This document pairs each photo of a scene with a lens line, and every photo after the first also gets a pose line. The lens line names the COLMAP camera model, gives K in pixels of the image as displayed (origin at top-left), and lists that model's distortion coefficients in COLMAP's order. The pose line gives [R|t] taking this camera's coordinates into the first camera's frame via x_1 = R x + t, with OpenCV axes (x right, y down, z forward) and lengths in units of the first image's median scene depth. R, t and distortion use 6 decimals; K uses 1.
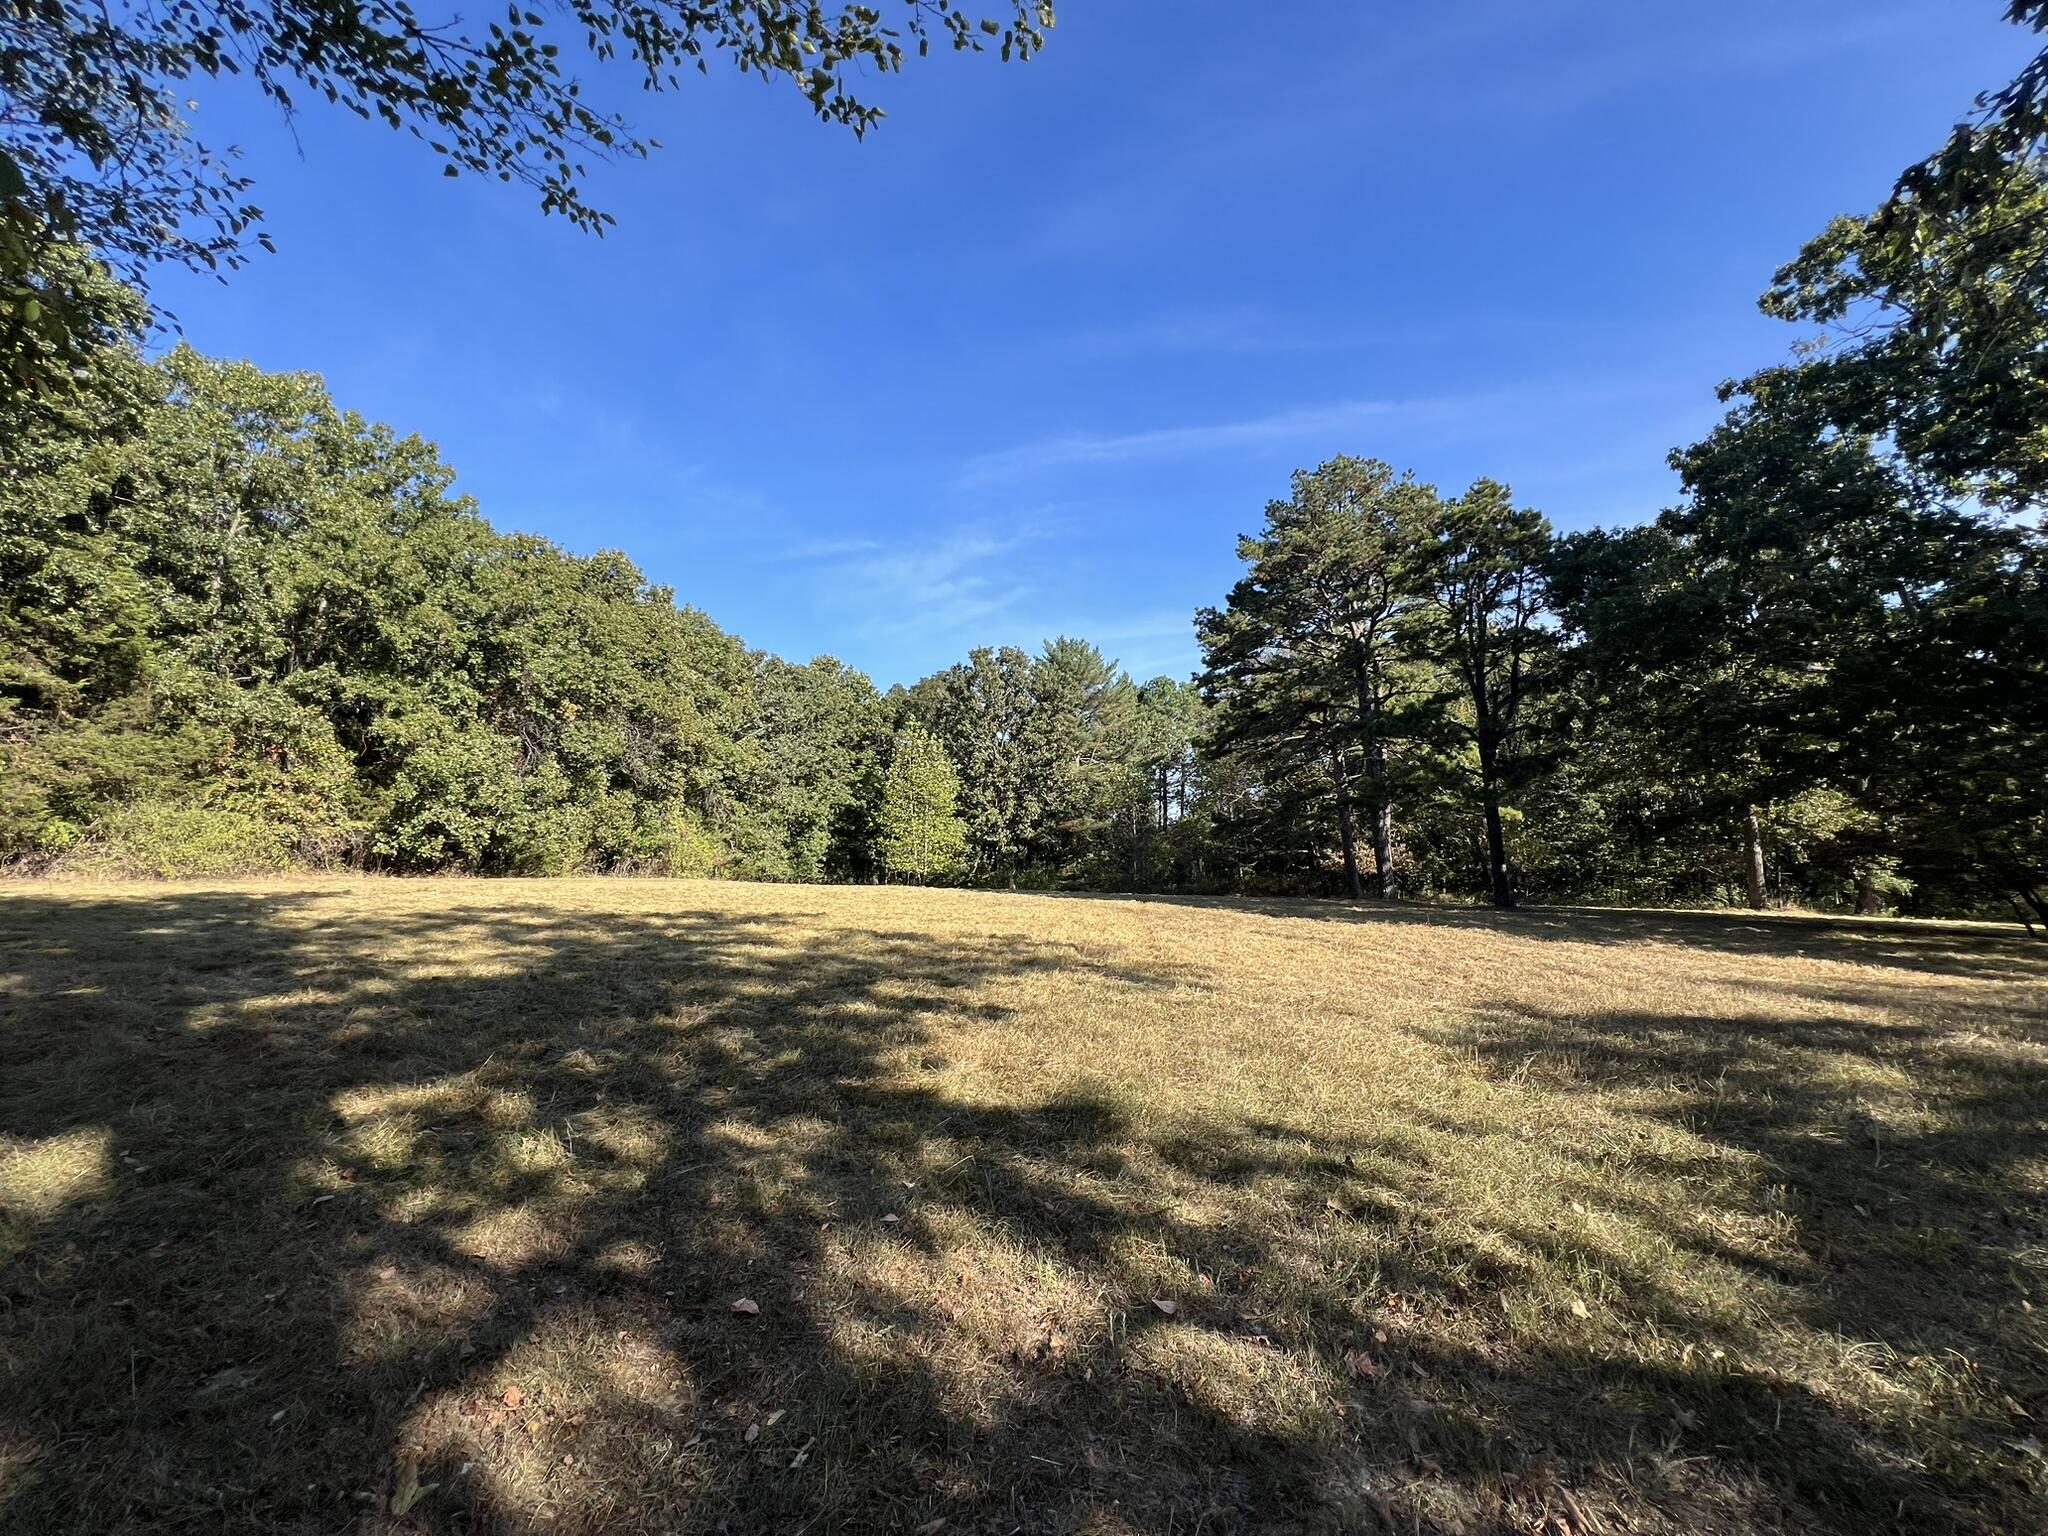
lens RADIAL K [[816.4, 0, 1018.5], [0, 816.4, 770.0], [0, 0, 1]] dist [-0.000585, 0.000396]
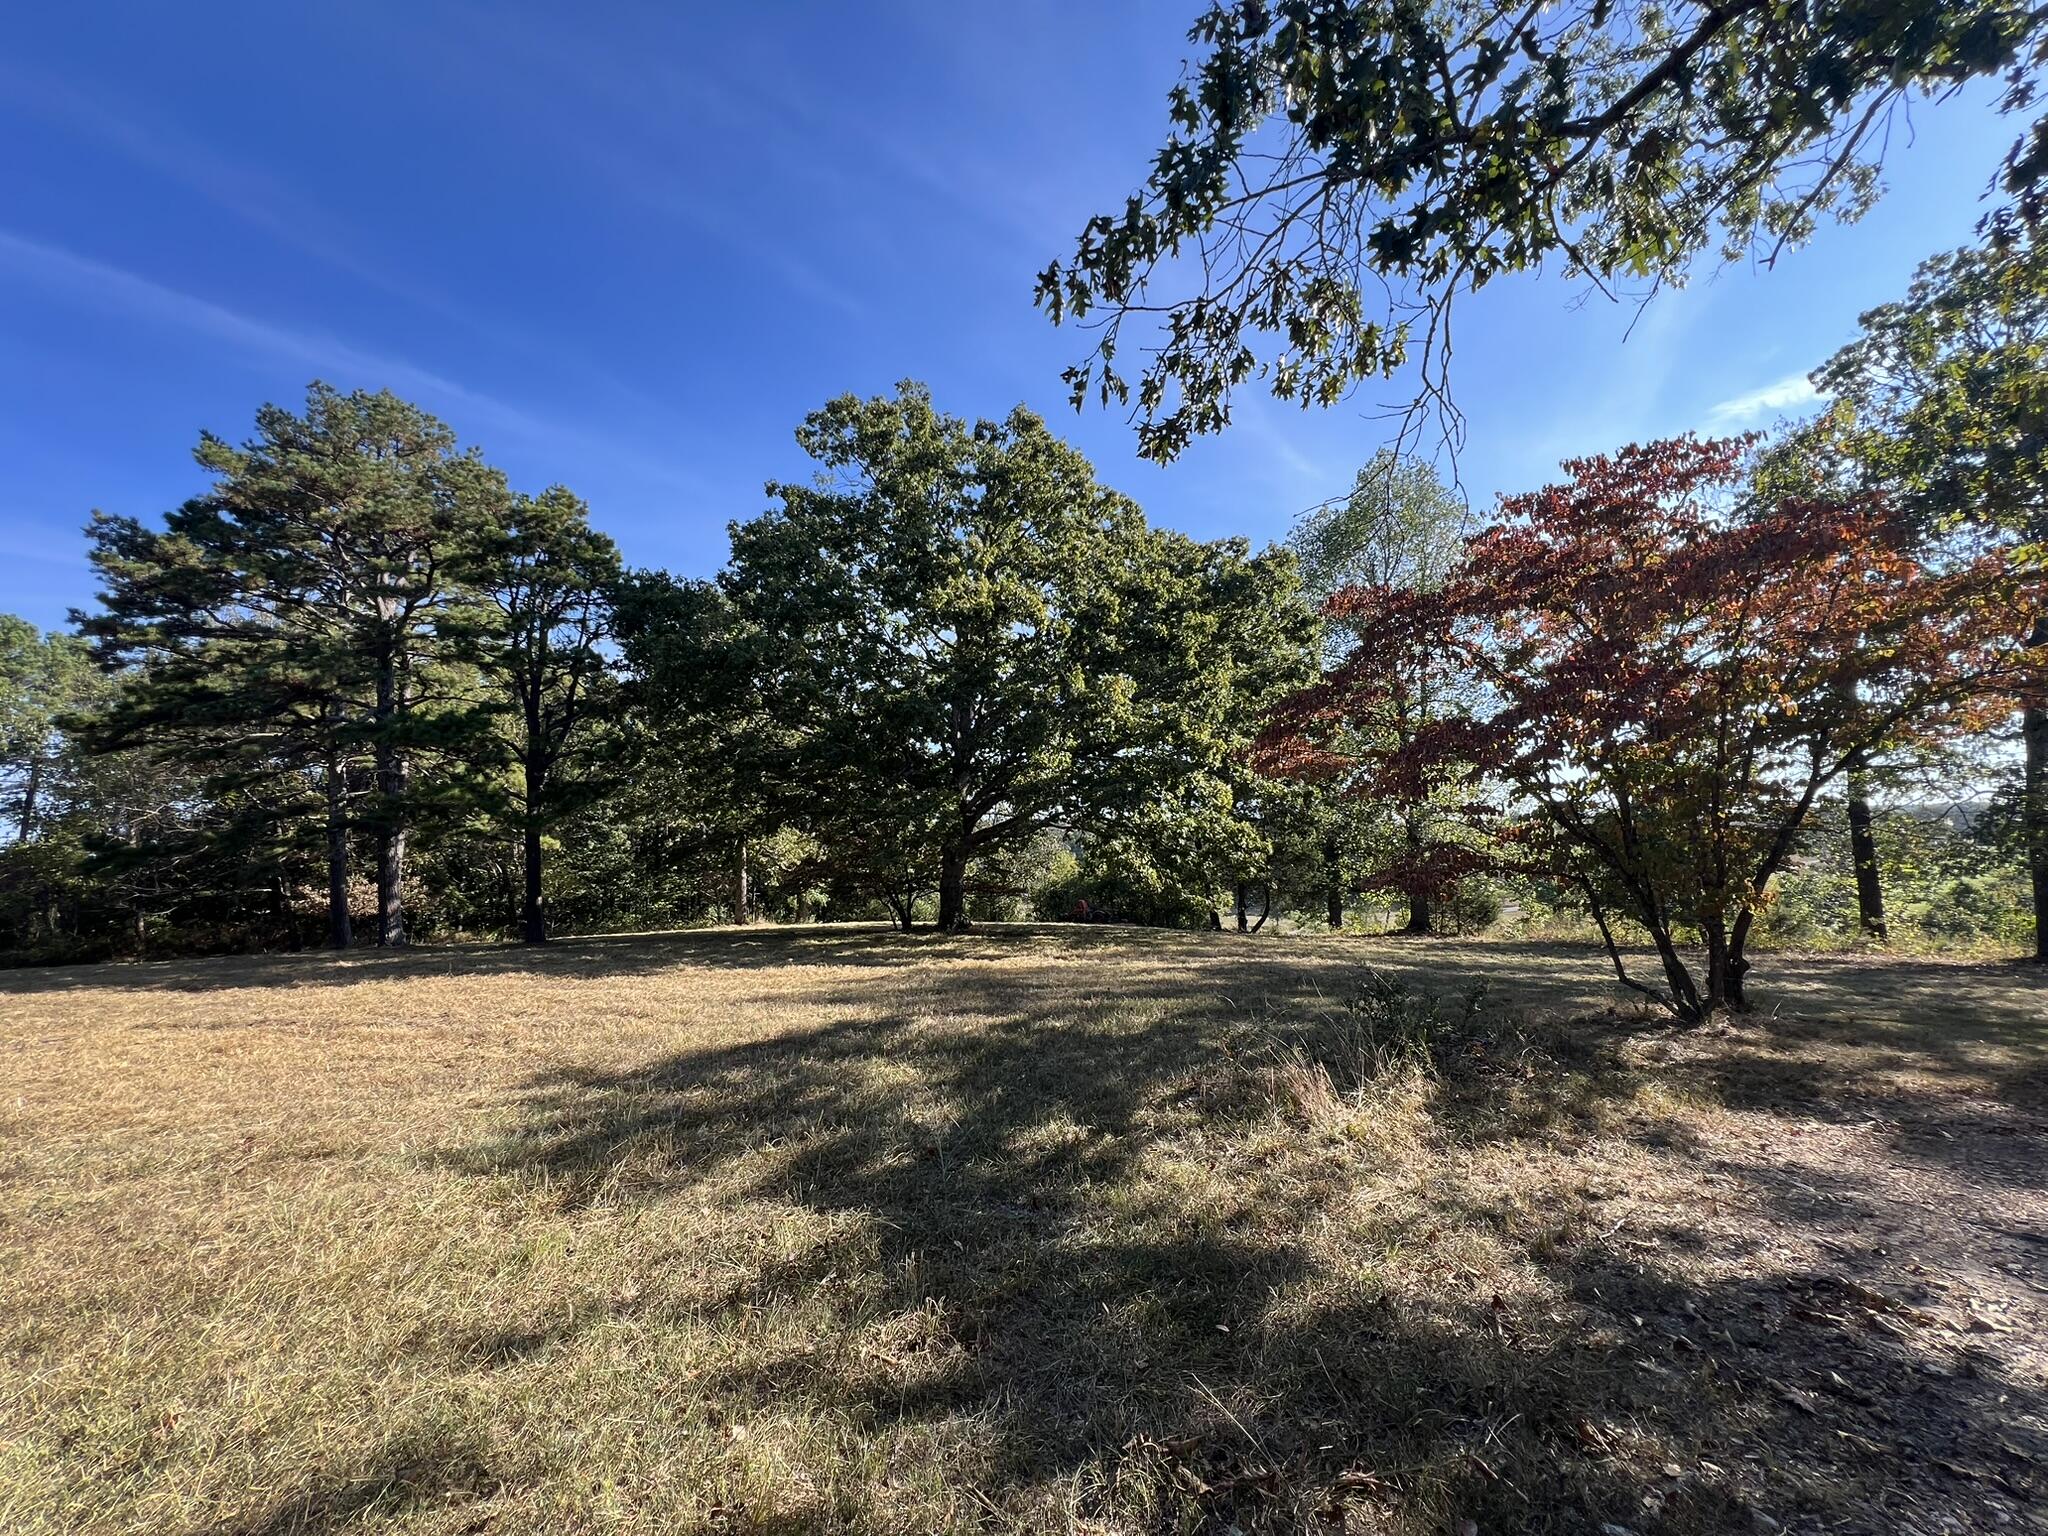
lens RADIAL K [[816.4, 0, 1027.6], [0, 816.4, 768.9], [0, 0, 1]] dist [-0.000585, 0.000396]
pose [[0.469621, 0.094148, 0.877834, 0.023371], [-0.059991, 0.995403, -0.074663, 0.006163], [-0.880828, -0.017598, 0.473110, 0.066776]]
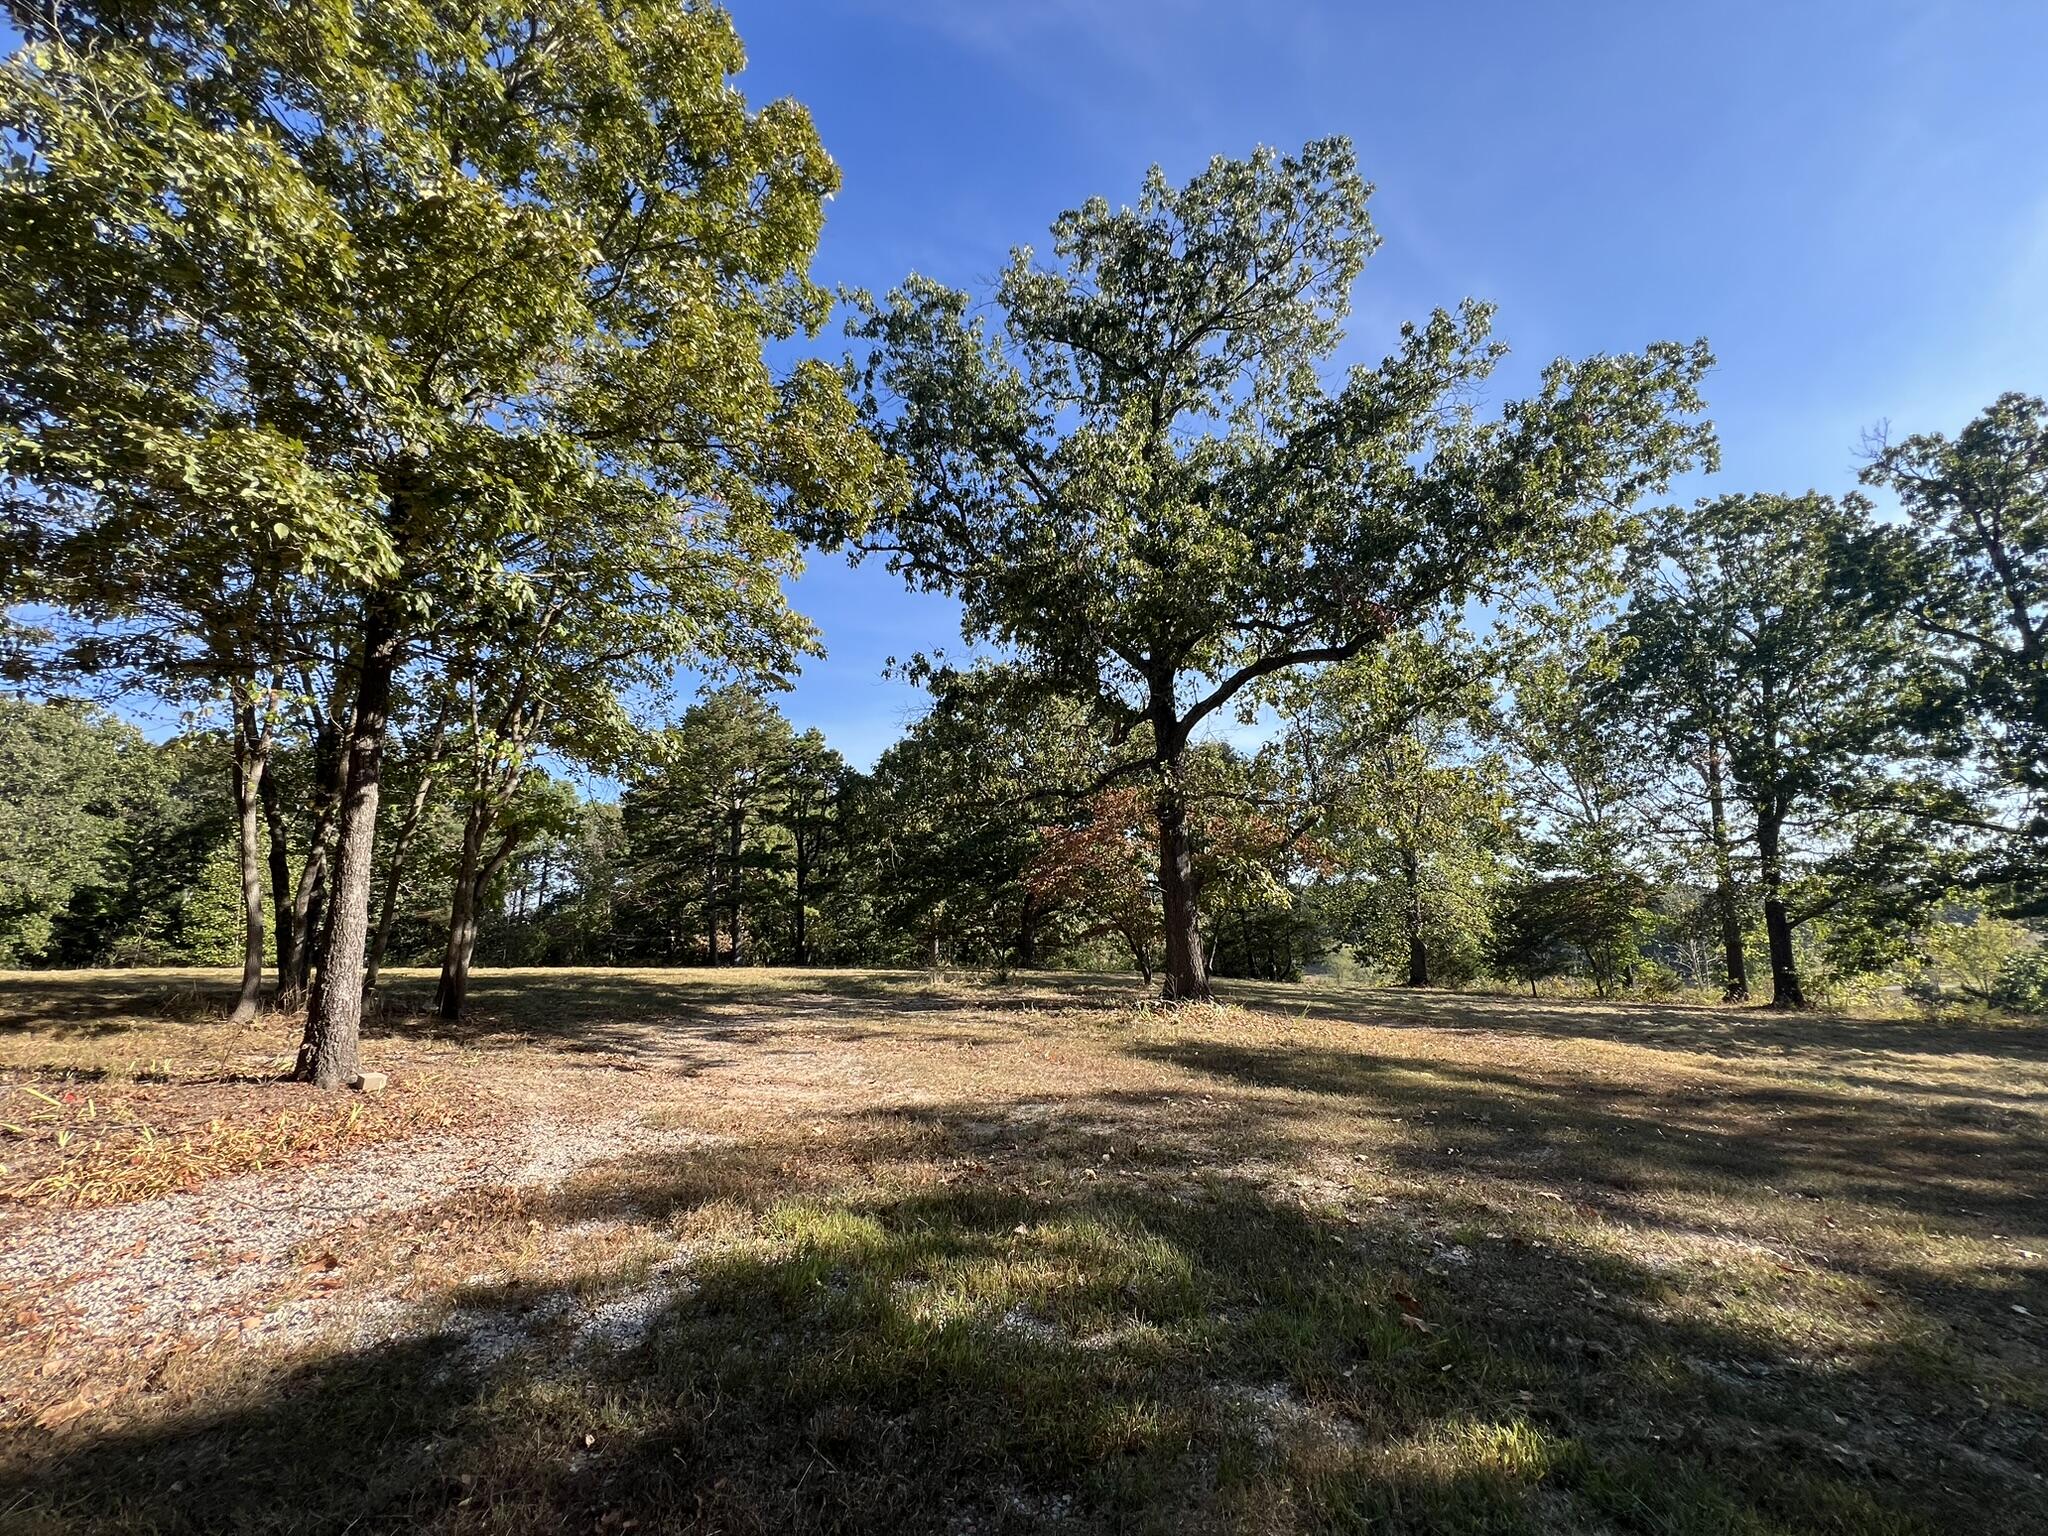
lens RADIAL K [[816.4, 0, 1019.4], [0, 816.4, 763.4], [0, 0, 1]] dist [-0.000585, 0.000396]
pose [[0.721383, 0.136797, 0.678891, -0.309588], [-0.055310, 0.988546, -0.140421, -0.041528], [-0.690324, 0.063748, 0.720686, -0.598417]]
